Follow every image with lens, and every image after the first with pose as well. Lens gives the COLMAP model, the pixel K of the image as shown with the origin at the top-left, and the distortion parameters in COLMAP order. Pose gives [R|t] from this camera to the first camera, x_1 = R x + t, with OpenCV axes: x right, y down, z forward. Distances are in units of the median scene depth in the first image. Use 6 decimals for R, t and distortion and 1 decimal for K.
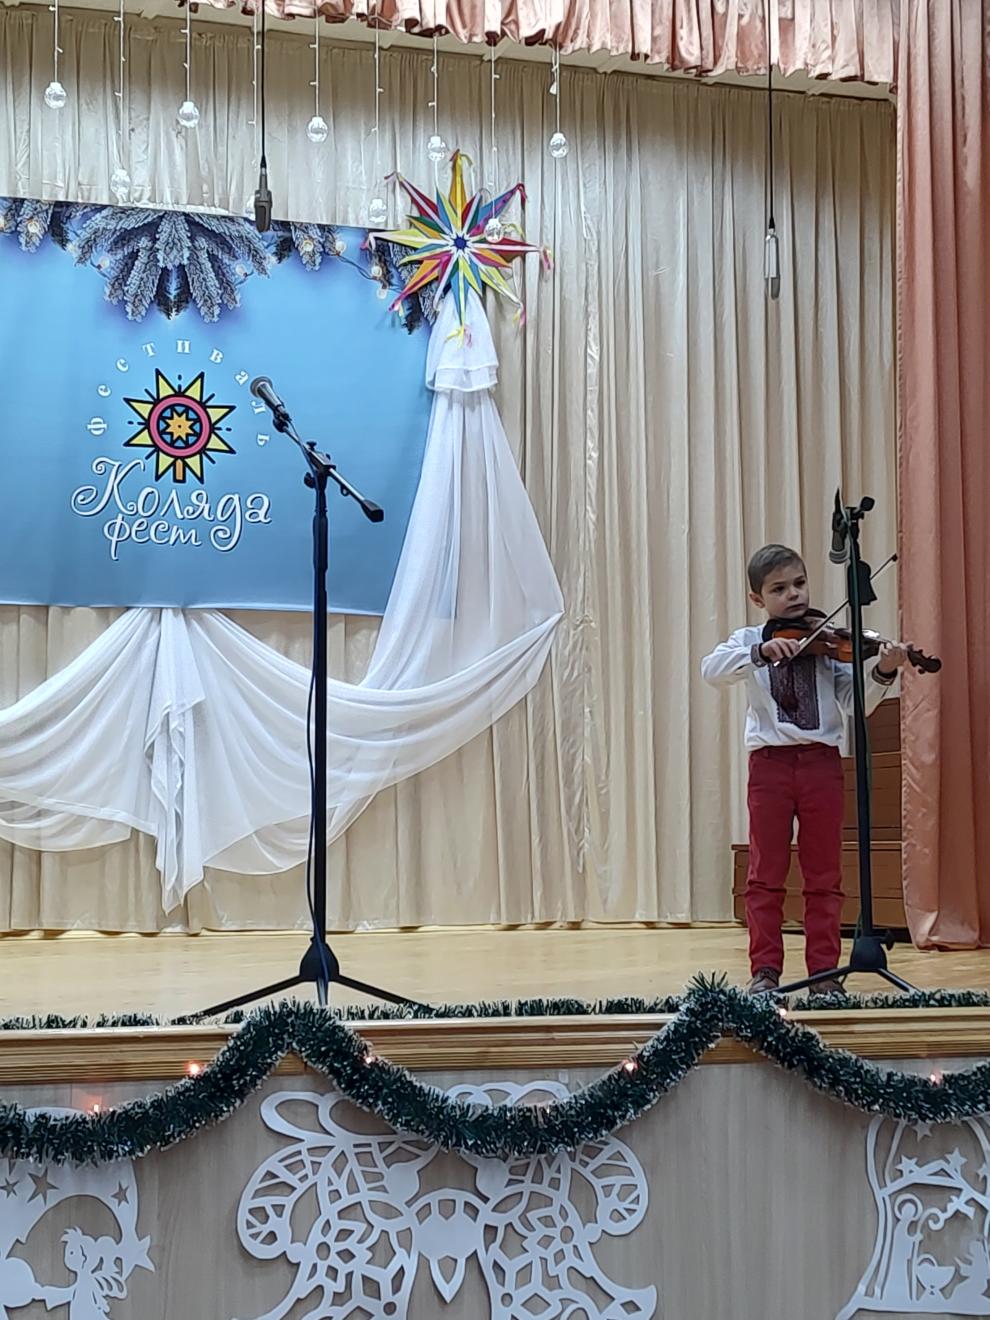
lens RADIAL K [[2345.8, 0, 475.2], [0, 2345.8, 660.4], [0, 0, 1]] dist [0.151364, -0.584464]
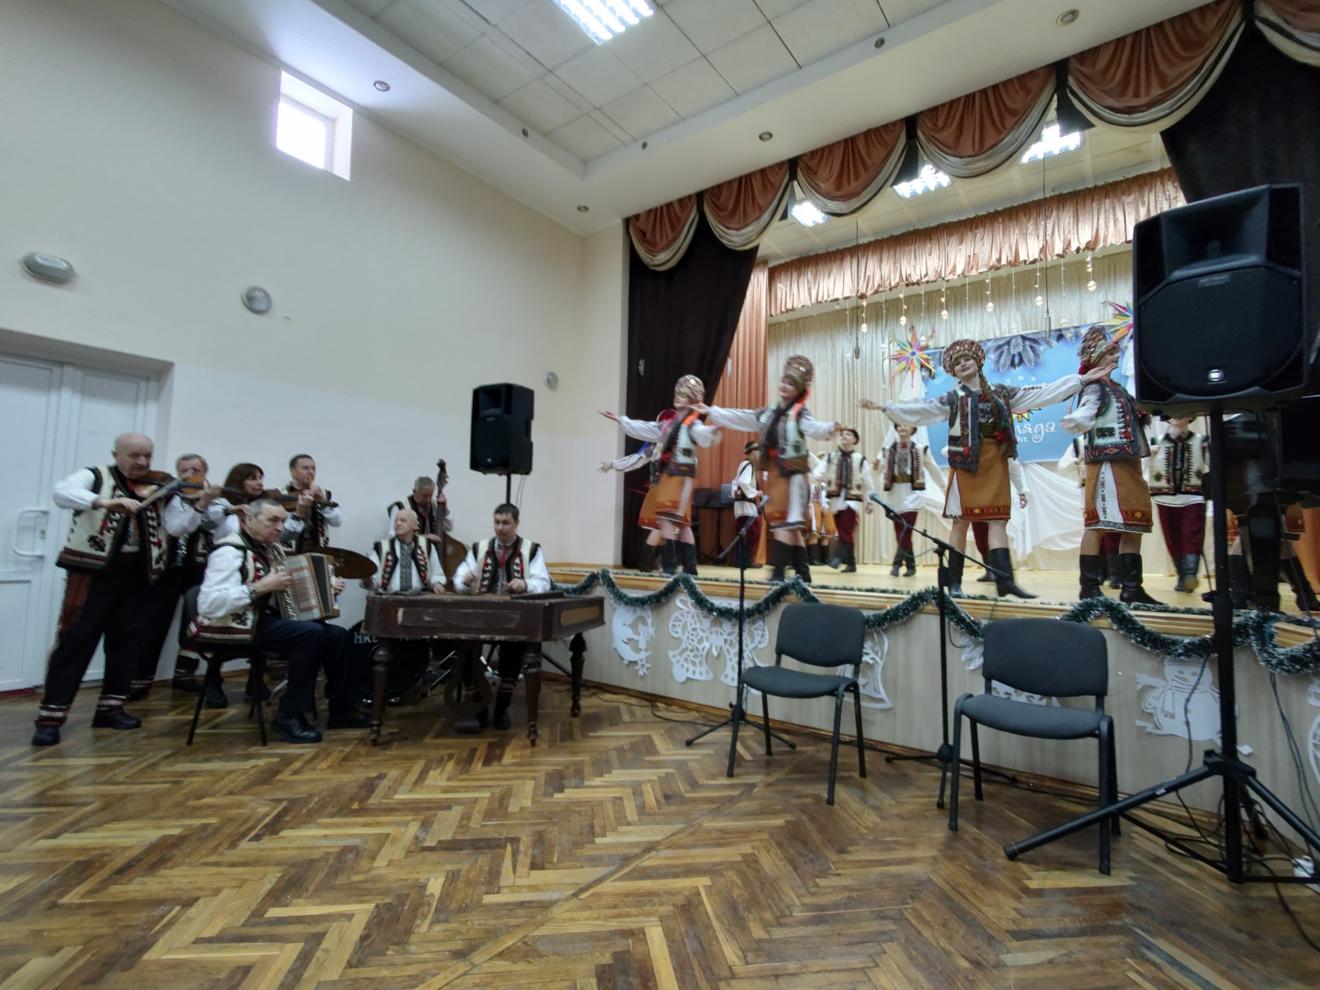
lens RADIAL K [[646.6, 0, 663.9], [0, 646.6, 487.5], [0, 0, 1]] dist [0.017639, 0.000601]
pose [[0.576594, -0.046856, -0.815686, 0.751737], [0.046271, 0.998625, -0.024656, 0.022450], [0.815719, -0.023526, 0.577969, 0.326929]]
